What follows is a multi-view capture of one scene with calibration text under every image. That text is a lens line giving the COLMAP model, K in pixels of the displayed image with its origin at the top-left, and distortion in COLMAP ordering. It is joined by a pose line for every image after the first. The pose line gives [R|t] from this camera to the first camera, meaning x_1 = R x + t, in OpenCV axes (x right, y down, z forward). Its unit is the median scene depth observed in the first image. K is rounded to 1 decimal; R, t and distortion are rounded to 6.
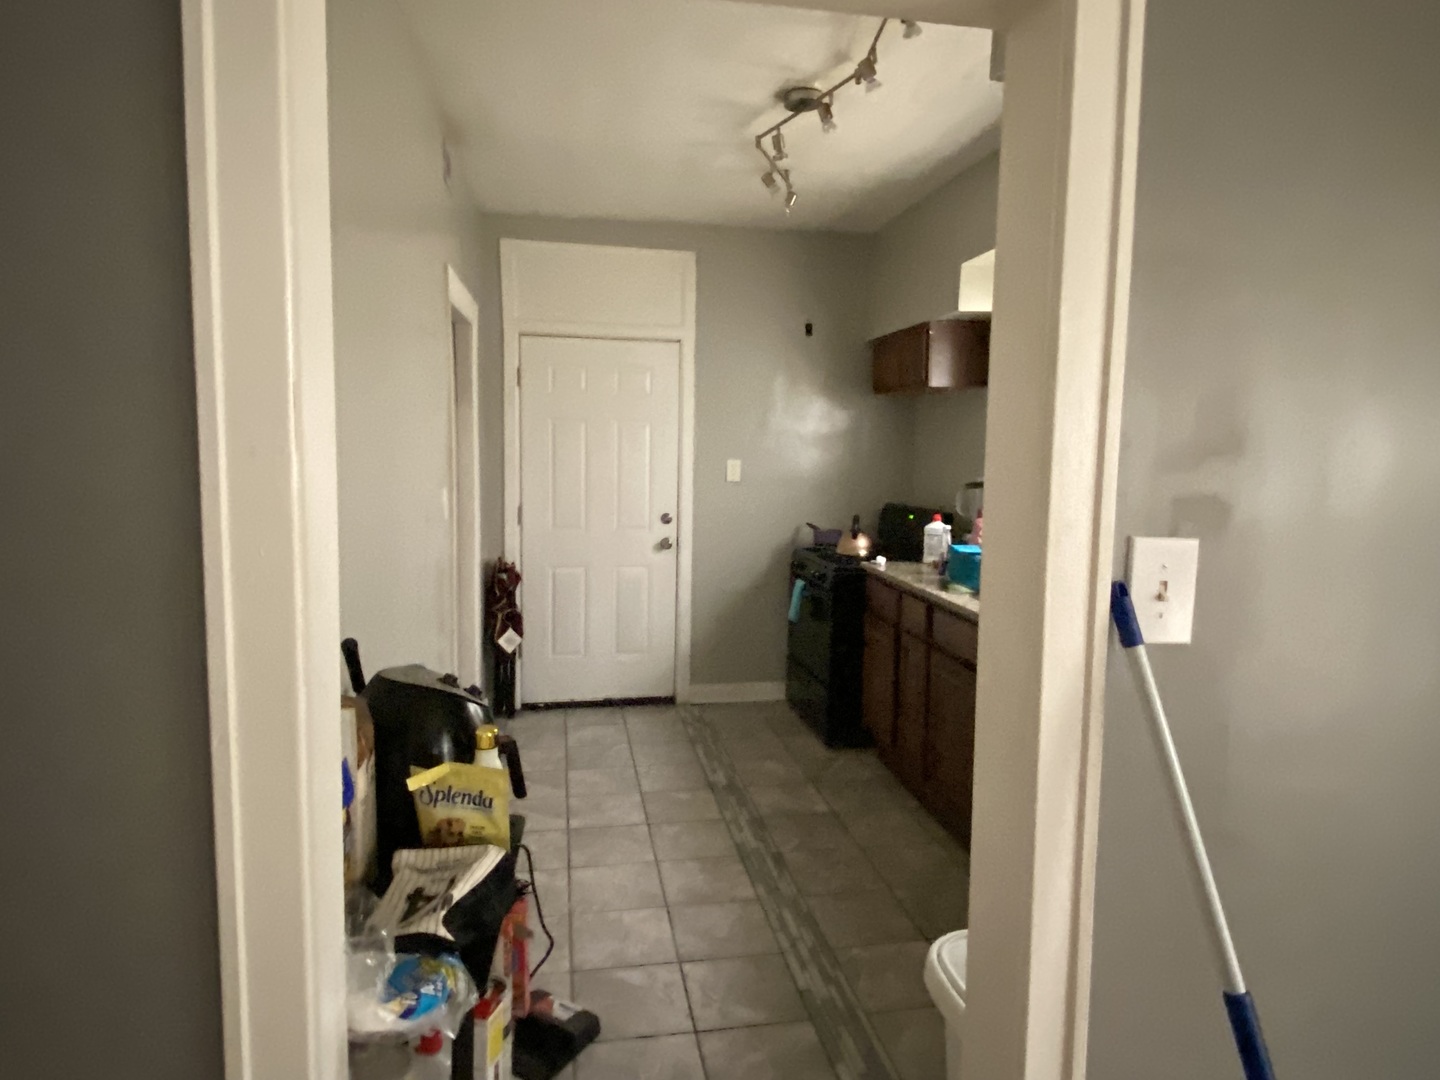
lens RADIAL K [[877.2, 0, 723.4], [0, 877.2, 534.5], [0, 0, 1]] dist [0.004145, 0.000029]
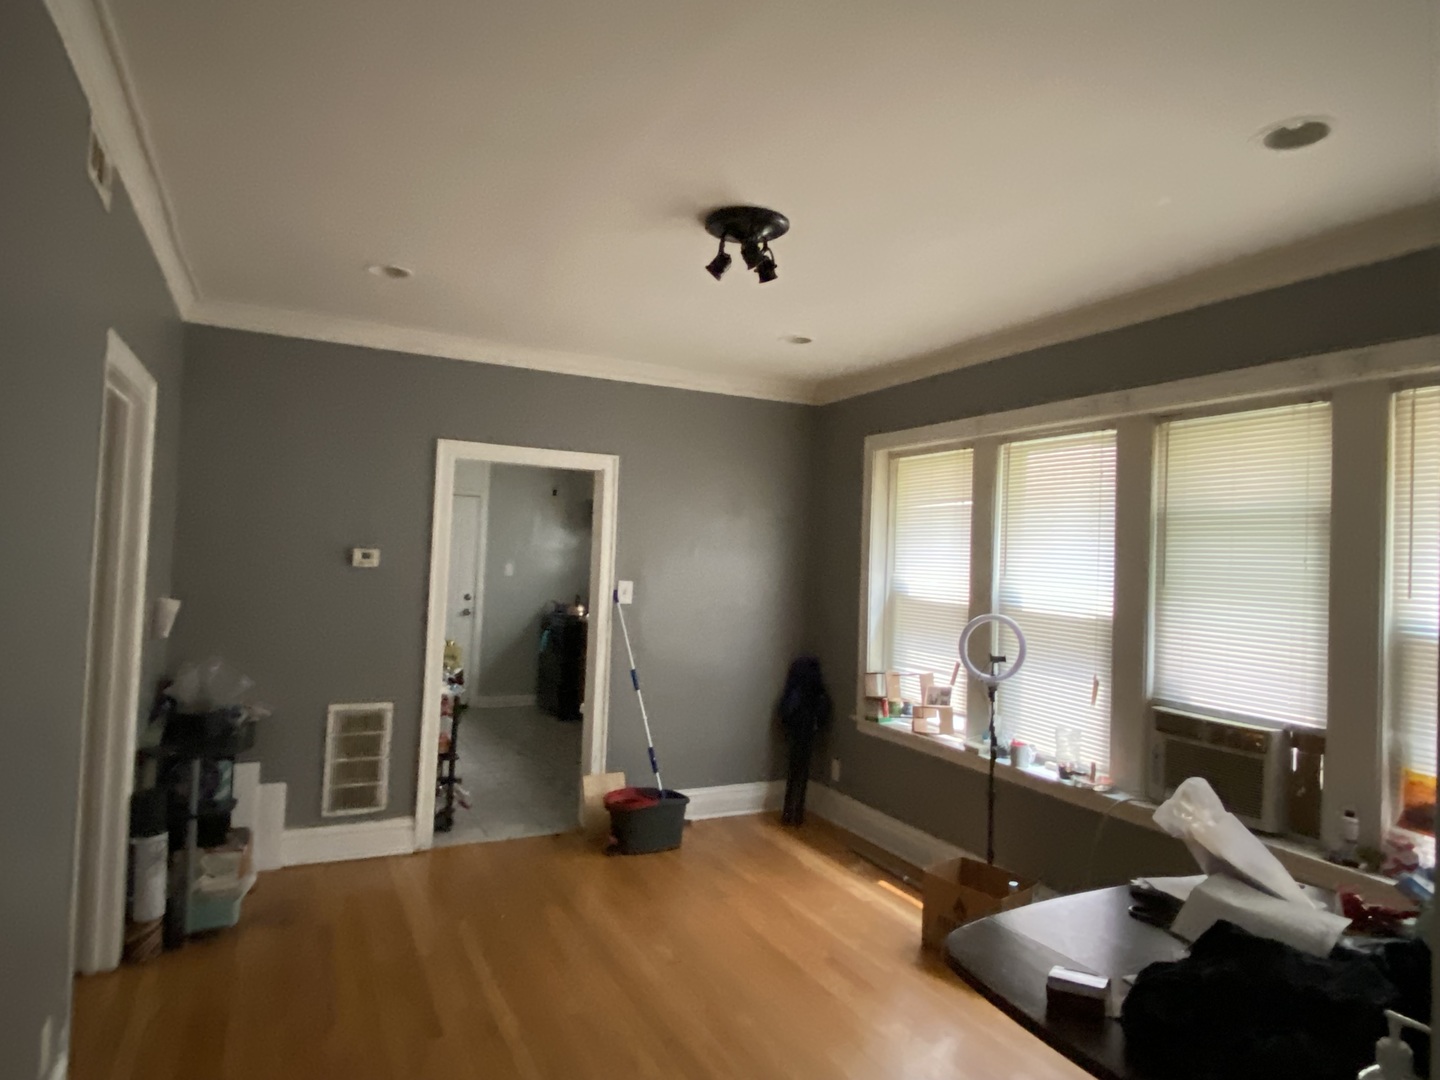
lens RADIAL K [[877.2, 0, 723.2], [0, 877.2, 531.0], [0, 0, 1]] dist [0.004145, 0.000029]
pose [[0.959877, 0.032701, 0.278507, -0.074466], [0.002558, 0.992115, -0.125306, 0.076092], [-0.280409, 0.120991, 0.952225, -0.854882]]
